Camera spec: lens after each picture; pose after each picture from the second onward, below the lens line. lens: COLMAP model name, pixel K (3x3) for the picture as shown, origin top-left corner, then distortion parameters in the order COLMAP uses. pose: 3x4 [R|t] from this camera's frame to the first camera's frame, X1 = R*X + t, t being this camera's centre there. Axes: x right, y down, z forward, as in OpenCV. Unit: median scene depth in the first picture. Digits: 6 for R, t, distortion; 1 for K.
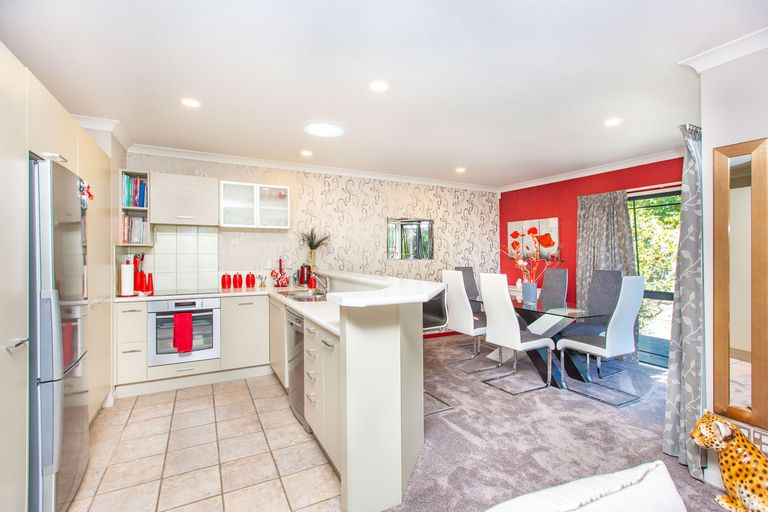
lens RADIAL K [[347.1, 0, 381.5], [0, 347.1, 251.7], [0, 0, 1]] dist [0.001979, 0.000370]
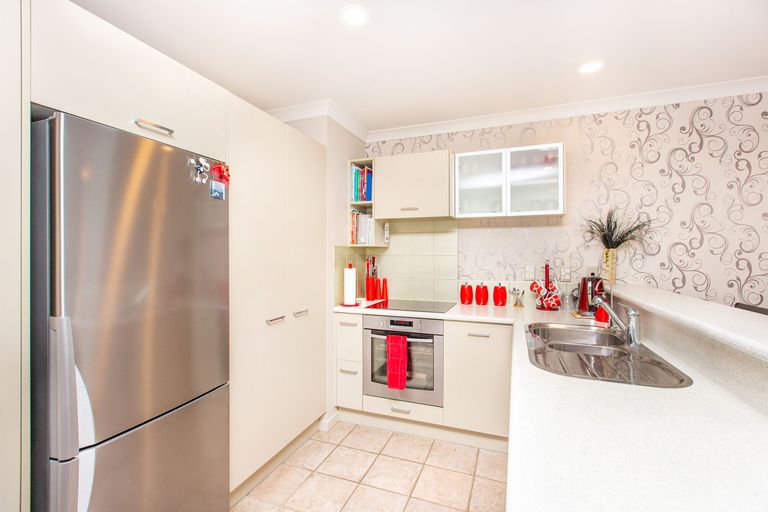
lens RADIAL K [[347.1, 0, 381.1], [0, 347.1, 256.3], [0, 0, 1]] dist [0.001979, 0.000370]
pose [[0.666996, 0.004716, -0.745046, -0.029405], [0.005127, 0.999927, 0.010920, -0.001630], [0.745044, -0.011103, 0.666923, 0.376706]]
